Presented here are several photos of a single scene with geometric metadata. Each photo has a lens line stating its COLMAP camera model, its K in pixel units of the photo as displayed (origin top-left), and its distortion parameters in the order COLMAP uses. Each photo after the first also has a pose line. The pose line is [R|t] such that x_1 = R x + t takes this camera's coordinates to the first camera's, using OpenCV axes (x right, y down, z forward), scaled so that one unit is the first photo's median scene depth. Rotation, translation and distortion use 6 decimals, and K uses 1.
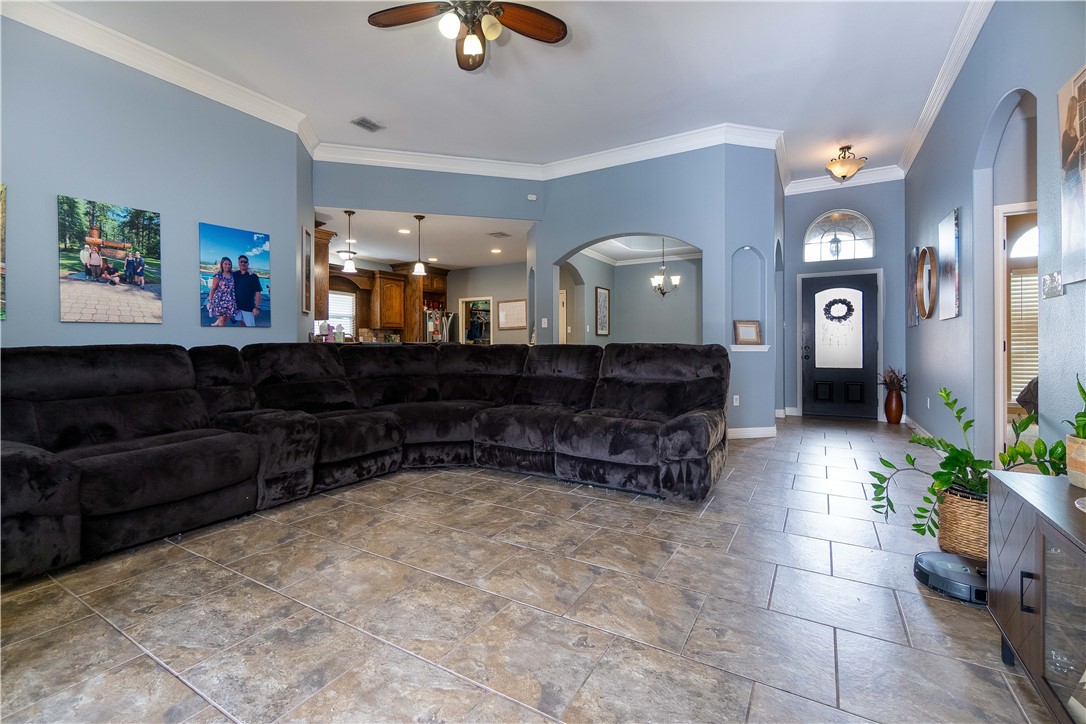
lens RADIAL K [[473.7, 0, 546.2], [0, 473.7, 353.0], [0, 0, 1]] dist [-0.004776, -0.000355]
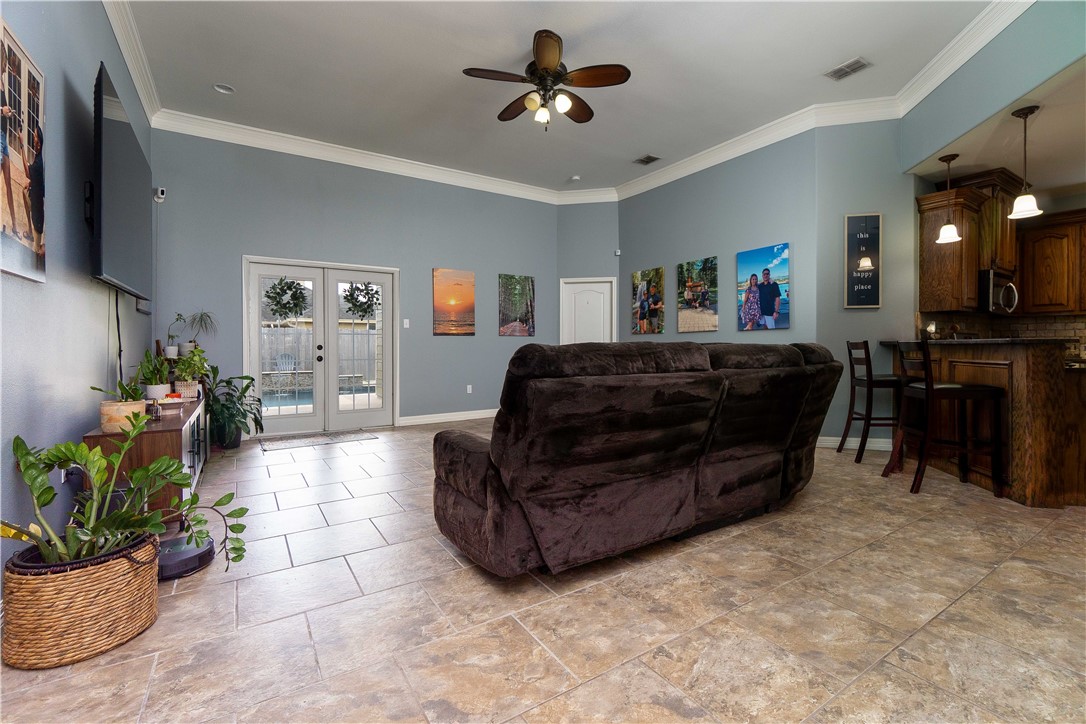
lens RADIAL K [[473.7, 0, 543.0], [0, 473.7, 350.5], [0, 0, 1]] dist [-0.004776, -0.000355]
pose [[-0.451274, 0.013536, -0.892283, 0.643785], [-0.009460, 0.999756, 0.019952, -0.020924], [0.892335, 0.017445, -0.451036, 1.014397]]
